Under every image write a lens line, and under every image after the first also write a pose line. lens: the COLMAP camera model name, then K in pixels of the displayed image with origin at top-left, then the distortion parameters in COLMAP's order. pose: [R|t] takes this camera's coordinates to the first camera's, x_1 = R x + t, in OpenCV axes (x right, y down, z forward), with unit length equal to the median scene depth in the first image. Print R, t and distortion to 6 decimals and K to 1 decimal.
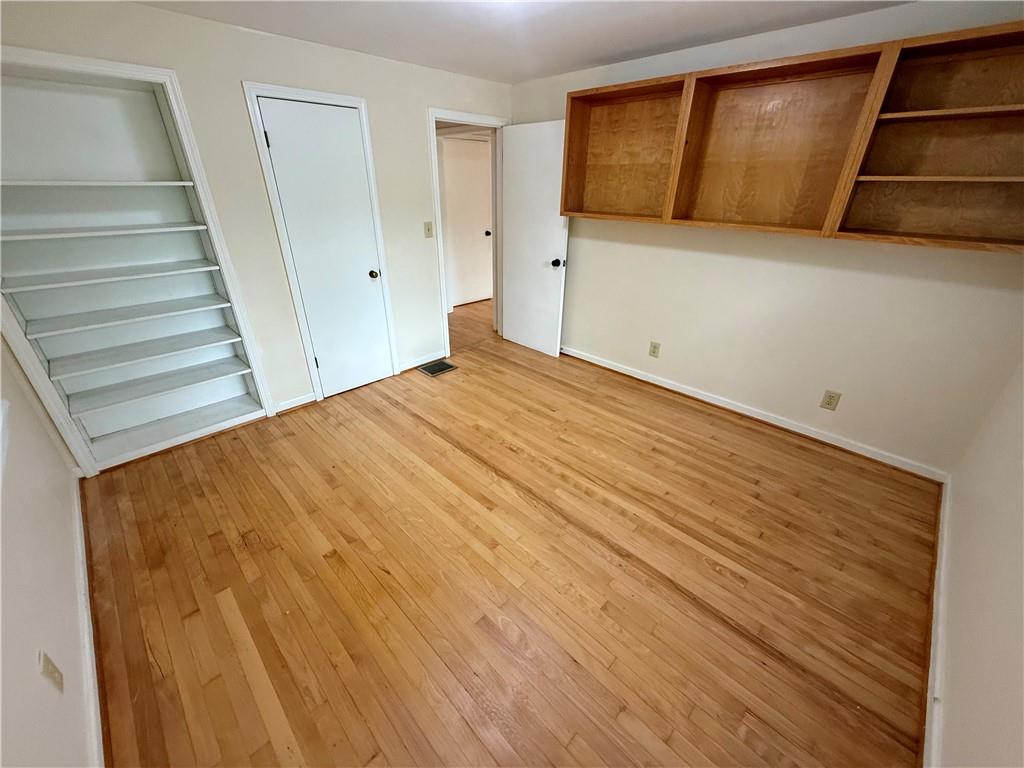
lens RADIAL K [[406.4, 0, 509.9], [0, 406.4, 385.7], [0, 0, 1]] dist [0.000219, 0.000109]
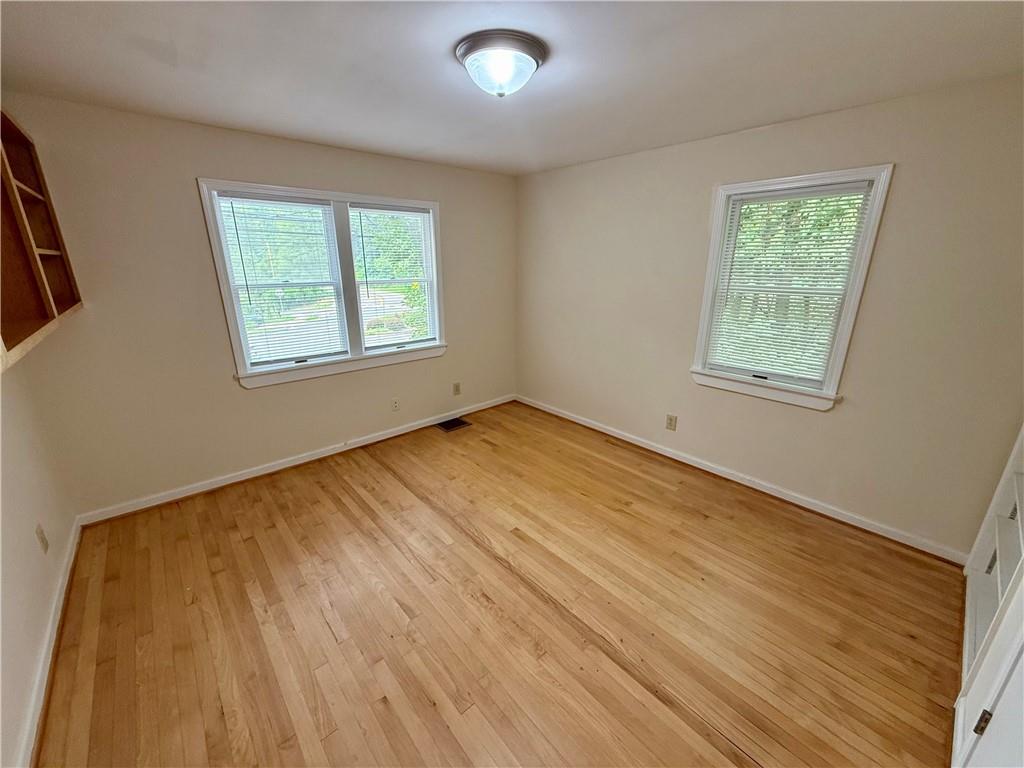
lens RADIAL K [[406.4, 0, 511.9], [0, 406.4, 386.8], [0, 0, 1]] dist [0.000219, 0.000109]
pose [[-0.998134, -0.026745, 0.054899, -0.081681], [0.018967, 0.718759, 0.695000, -0.724410], [-0.058047, 0.694744, -0.716911, 1.448326]]
